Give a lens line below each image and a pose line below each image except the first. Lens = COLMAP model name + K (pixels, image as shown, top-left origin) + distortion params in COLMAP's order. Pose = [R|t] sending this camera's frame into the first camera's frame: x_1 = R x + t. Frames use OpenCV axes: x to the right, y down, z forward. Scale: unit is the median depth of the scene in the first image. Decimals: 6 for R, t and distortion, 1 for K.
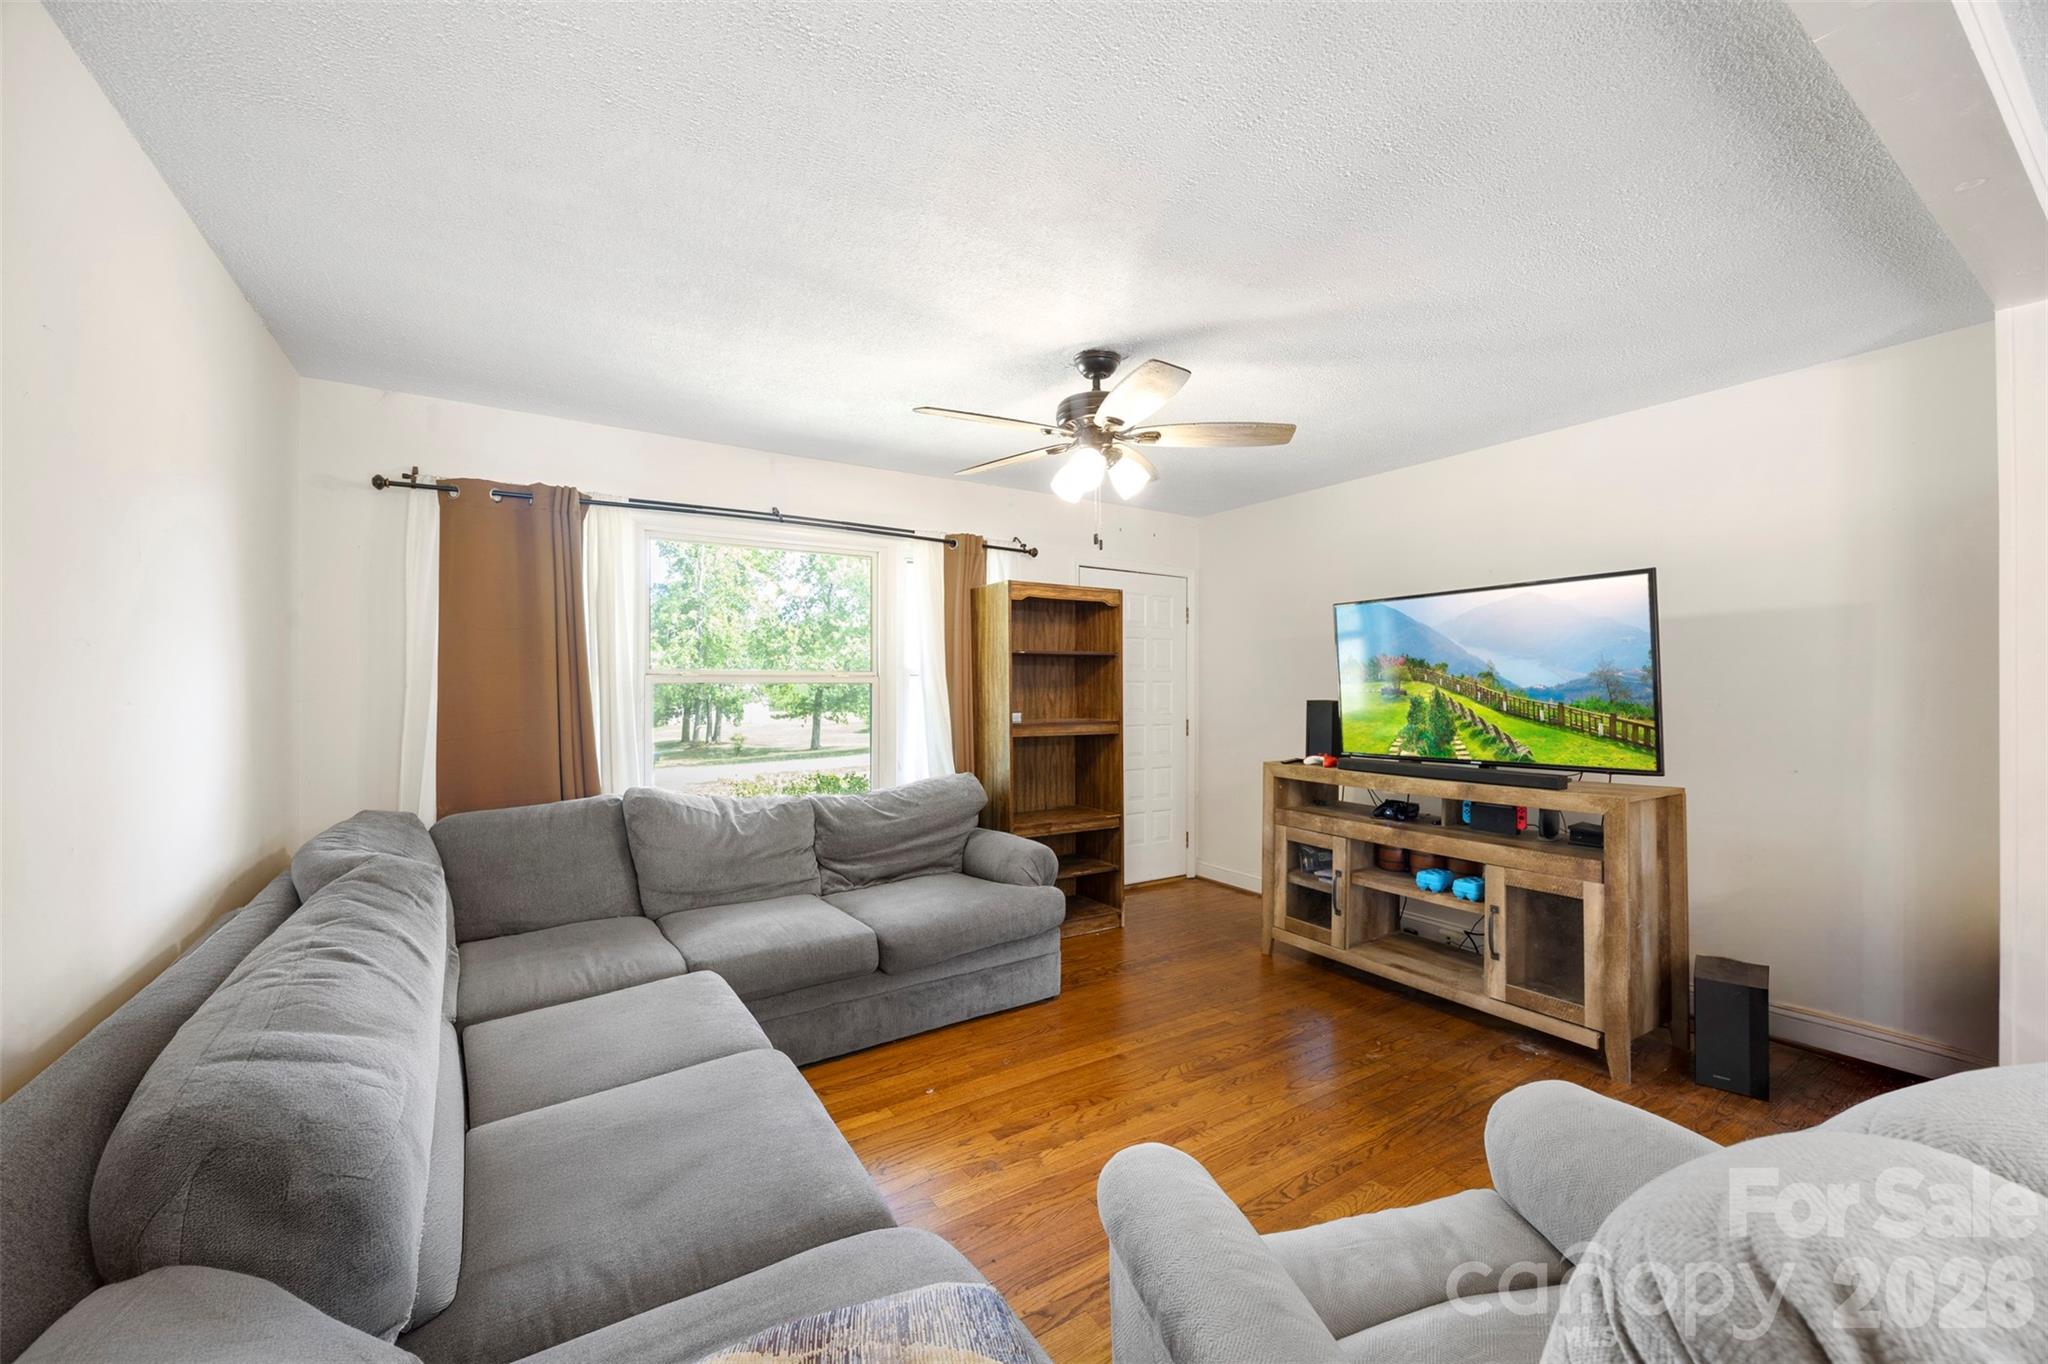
lens RADIAL K [[777.4, 0, 1016.6], [0, 777.4, 703.5], [0, 0, 1]] dist [-0.000675, -0.000059]
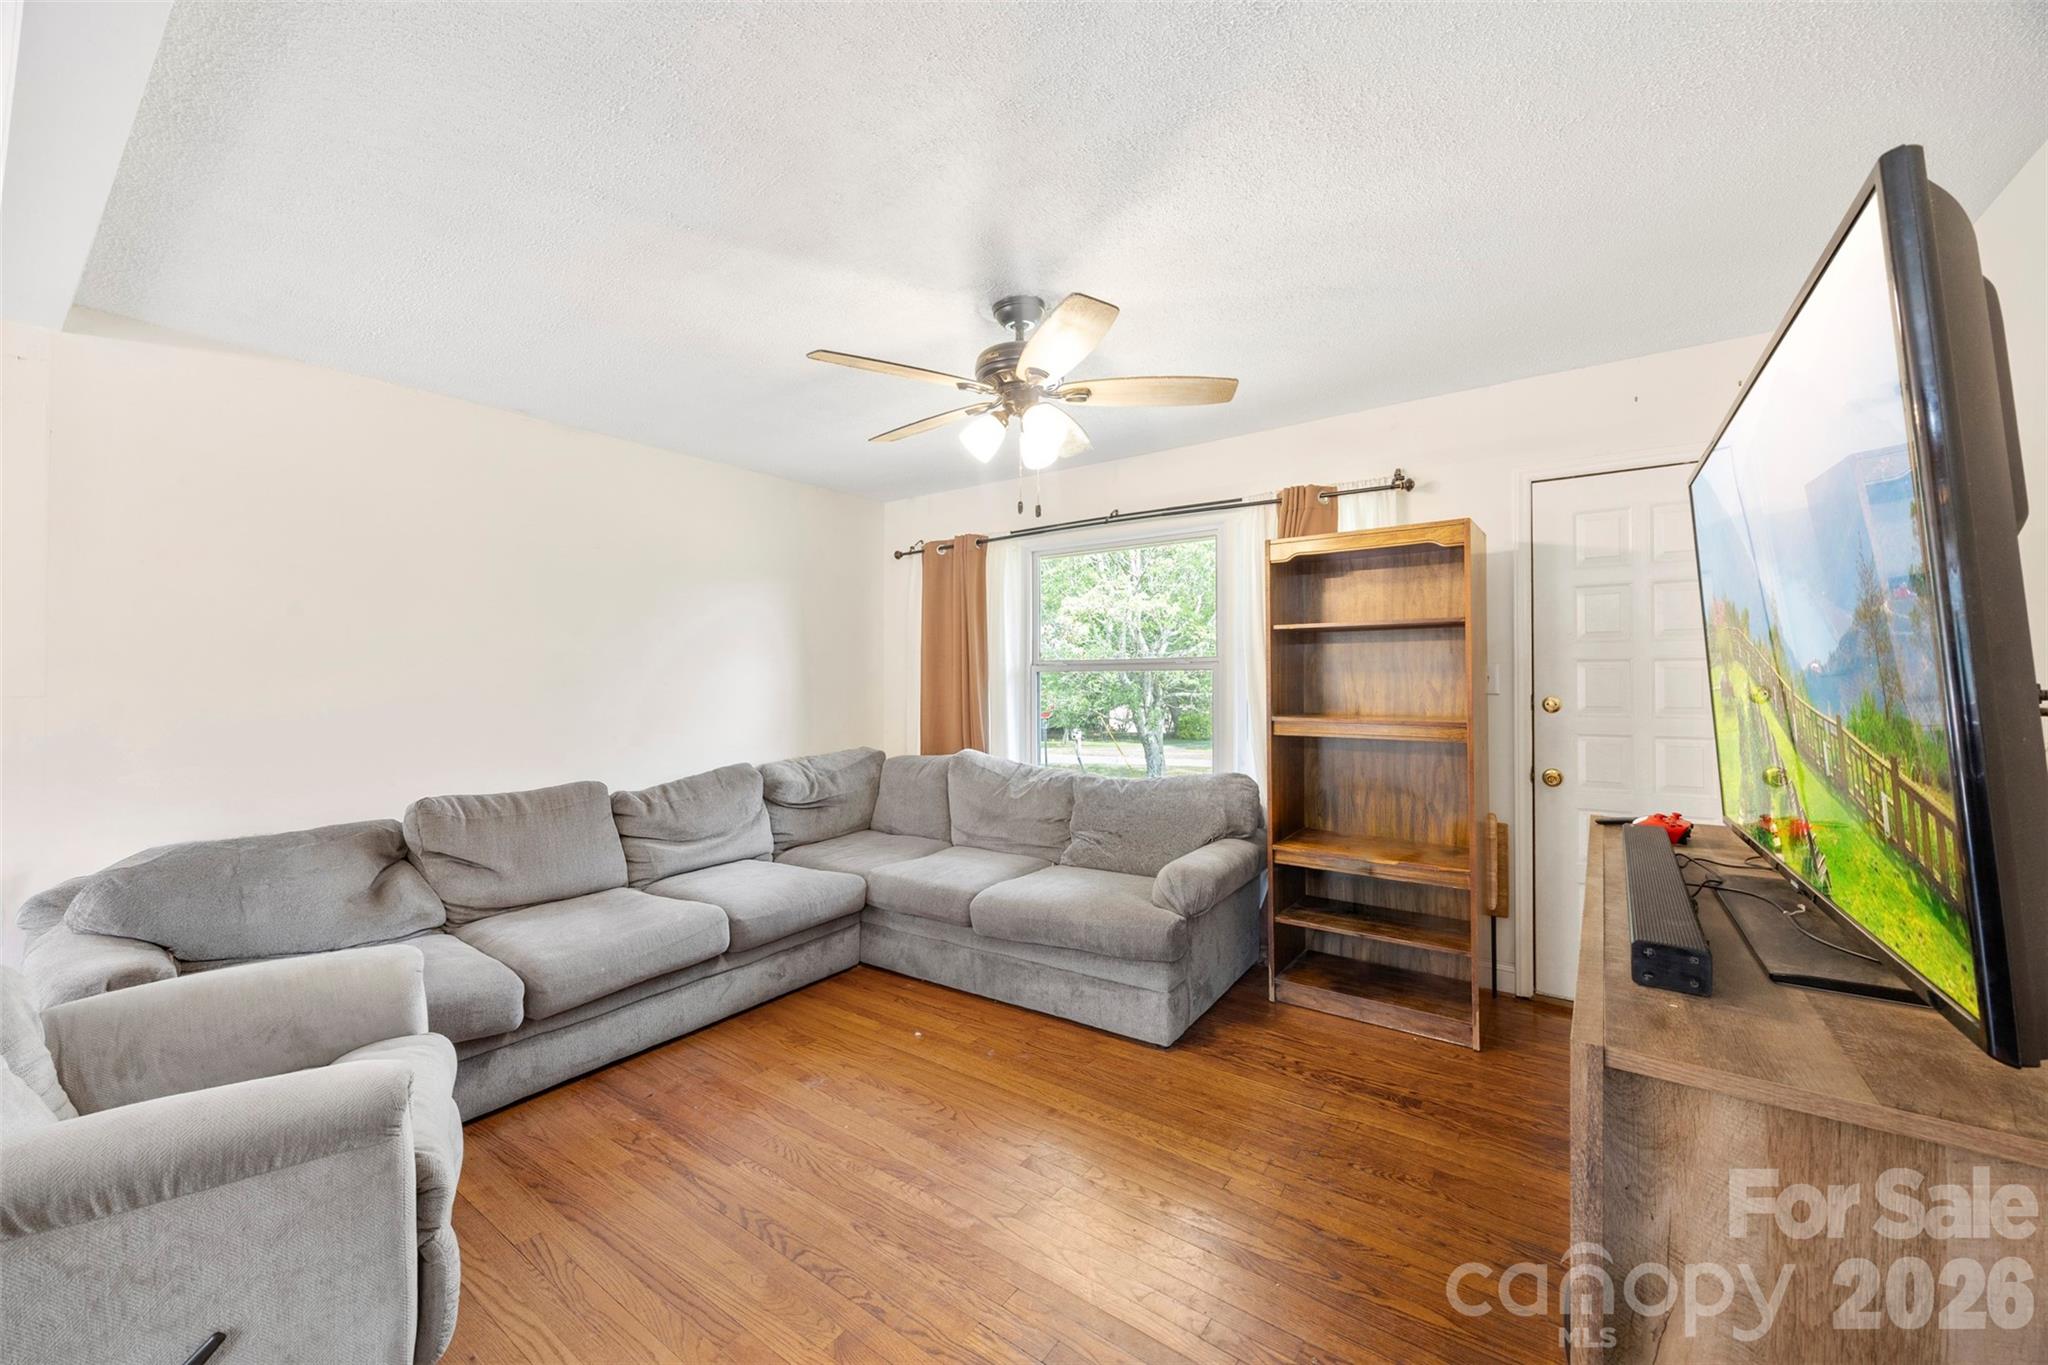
lens RADIAL K [[789.4, 0, 1024.0], [0, 789.4, 682.5], [0, 0, 1]] dist [-0.002866, -0.000284]
pose [[0.383397, 0.003029, -0.923579, 0.803058], [-0.010229, 0.999947, -0.000967, -0.009323], [0.923527, 0.009818, 0.383408, 0.557393]]
